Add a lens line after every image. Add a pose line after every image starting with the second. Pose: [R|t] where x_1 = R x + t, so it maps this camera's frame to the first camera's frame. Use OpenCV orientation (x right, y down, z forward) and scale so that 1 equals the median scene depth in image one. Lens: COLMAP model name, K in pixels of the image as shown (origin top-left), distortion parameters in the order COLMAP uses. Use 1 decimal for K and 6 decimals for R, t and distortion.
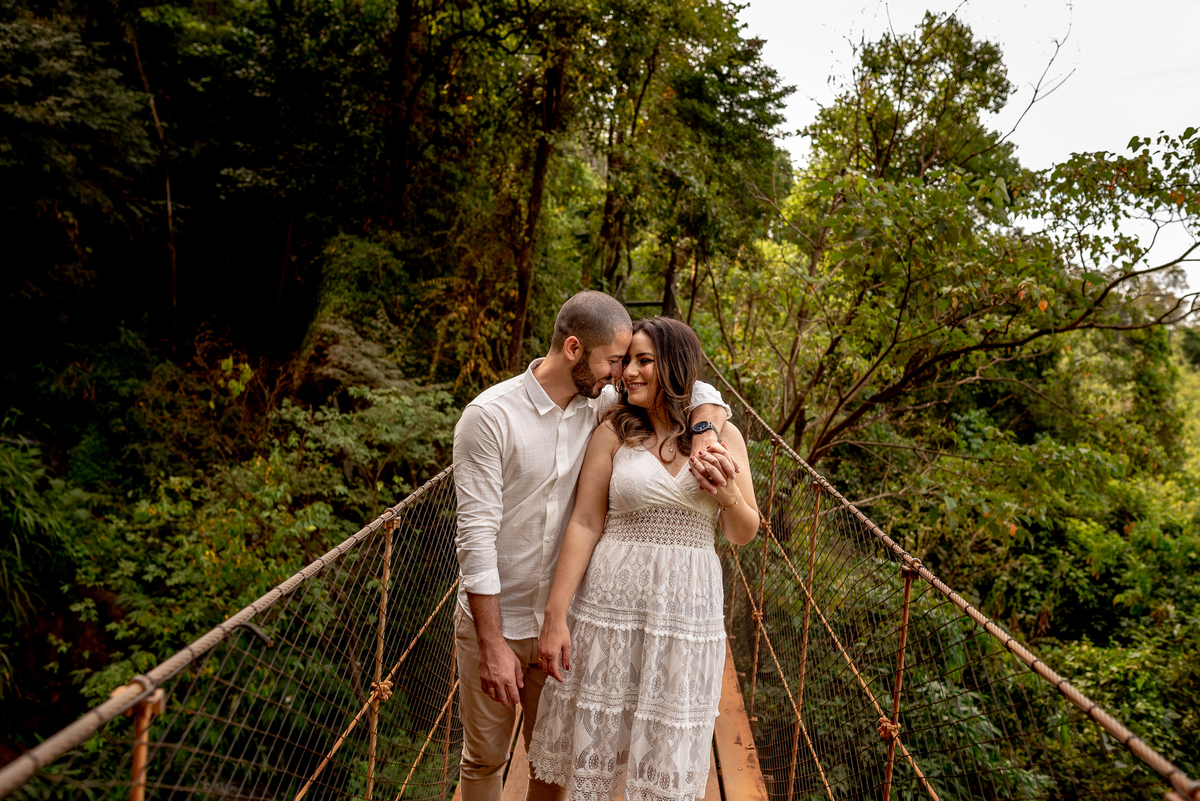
lens RADIAL K [[872.9, 0, 591.9], [0, 872.9, 377.9], [0, 0, 1]] dist [-0.057291, 0.007688]
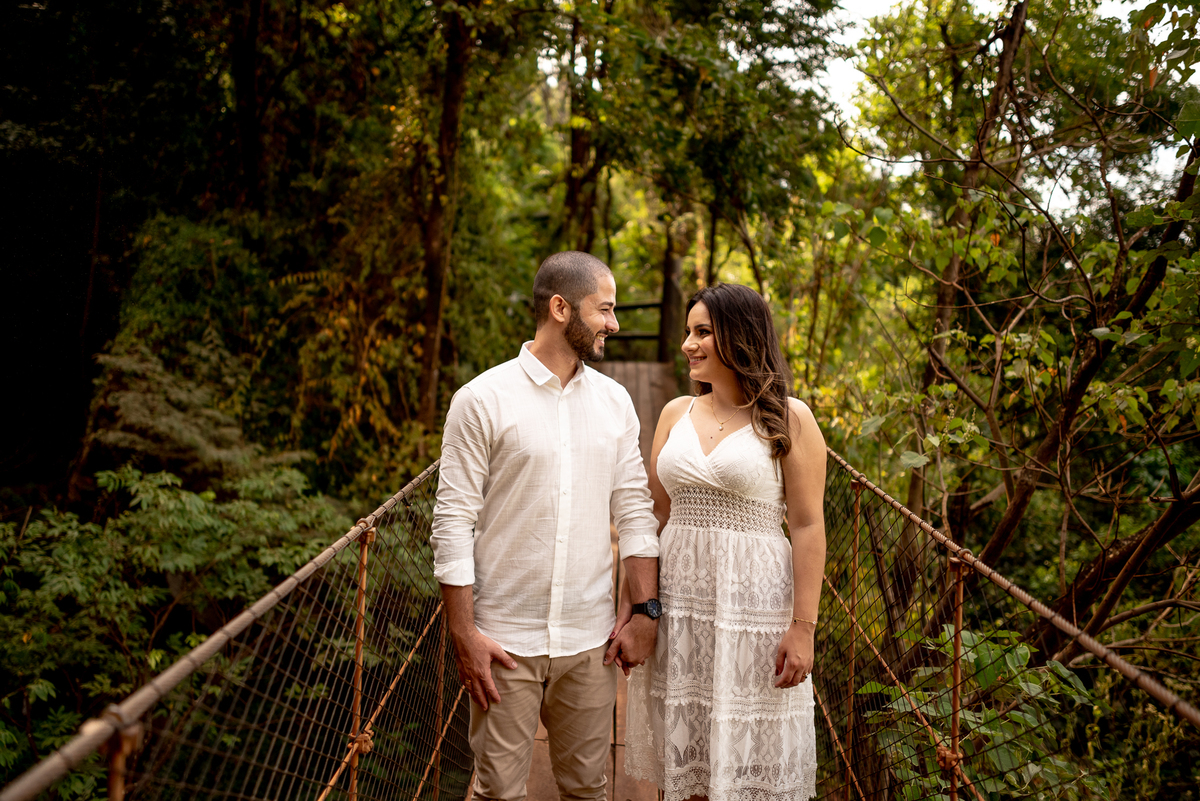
lens RADIAL K [[1118.5, 0, 600.0], [0, 1118.5, 400.5], [0, 0, 1]] dist [0.026057, 0.008876]
pose [[0.998562, -0.043616, 0.031184, 0.006965], [0.043885, 0.999005, -0.007993, -0.009721], [-0.030804, 0.009350, 0.999482, 0.204964]]
